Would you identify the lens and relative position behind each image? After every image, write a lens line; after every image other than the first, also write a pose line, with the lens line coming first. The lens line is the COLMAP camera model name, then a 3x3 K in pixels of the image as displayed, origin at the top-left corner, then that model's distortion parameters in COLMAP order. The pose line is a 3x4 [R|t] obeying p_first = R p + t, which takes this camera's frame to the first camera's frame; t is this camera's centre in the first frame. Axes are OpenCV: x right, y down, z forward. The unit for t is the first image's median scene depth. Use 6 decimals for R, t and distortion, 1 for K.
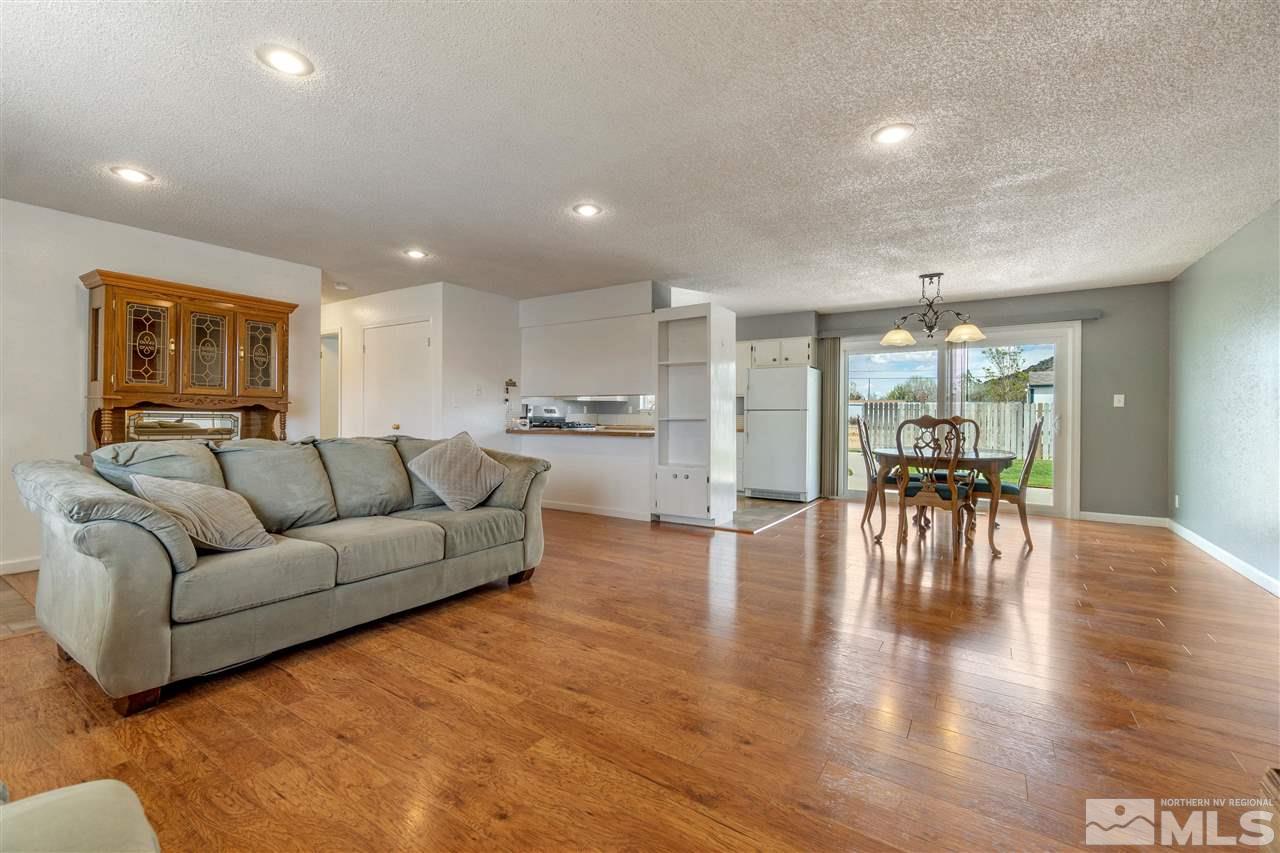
lens RADIAL K [[546.5, 0, 633.7], [0, 546.5, 414.1], [0, 0, 1]] dist [-0.000253, -0.000039]
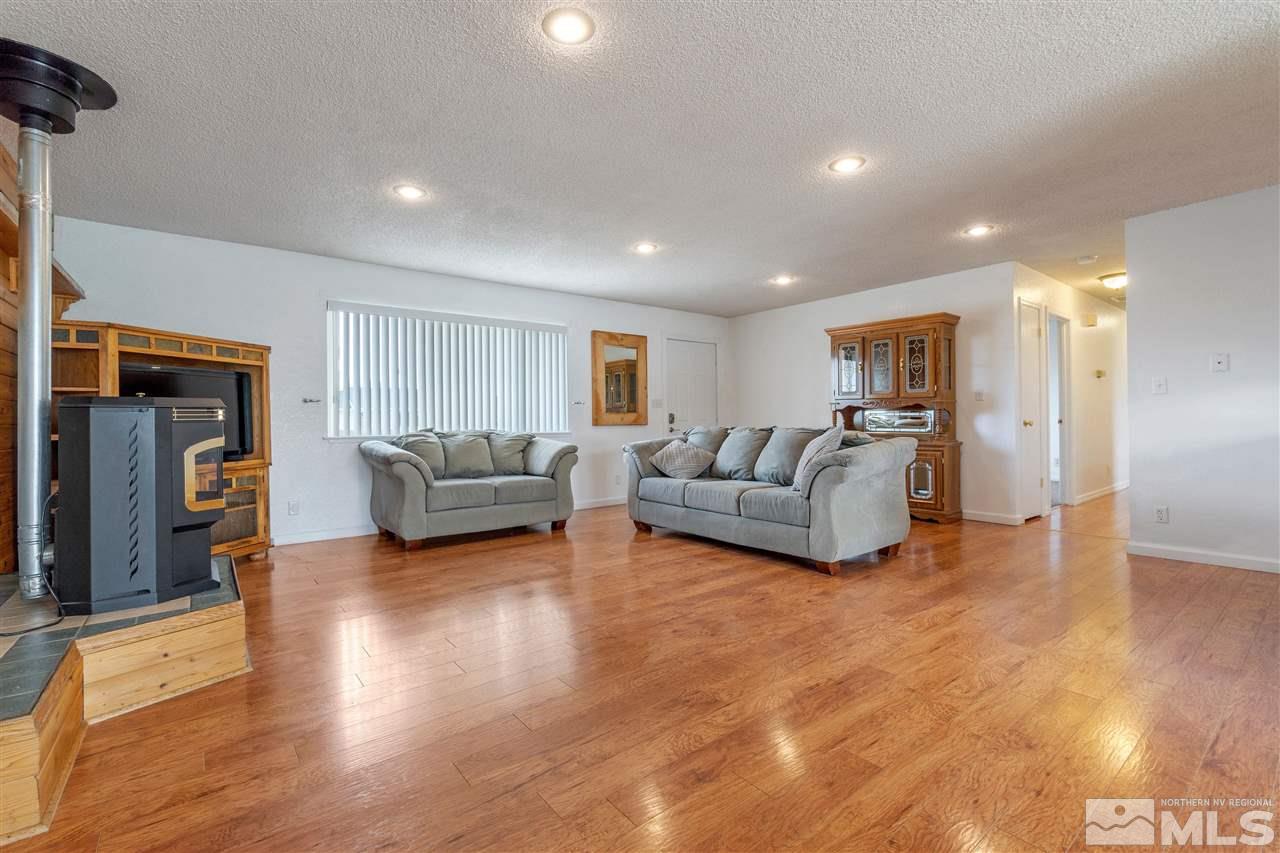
lens RADIAL K [[557.9, 0, 633.5], [0, 557.9, 430.1], [0, 0, 1]] dist [-0.000346, -0.000366]
pose [[-0.319971, 0.005653, -0.947410, 0.989858], [0.014190, 0.999899, 0.001173, 0.044520], [0.947321, -0.013069, -0.320019, 1.130722]]
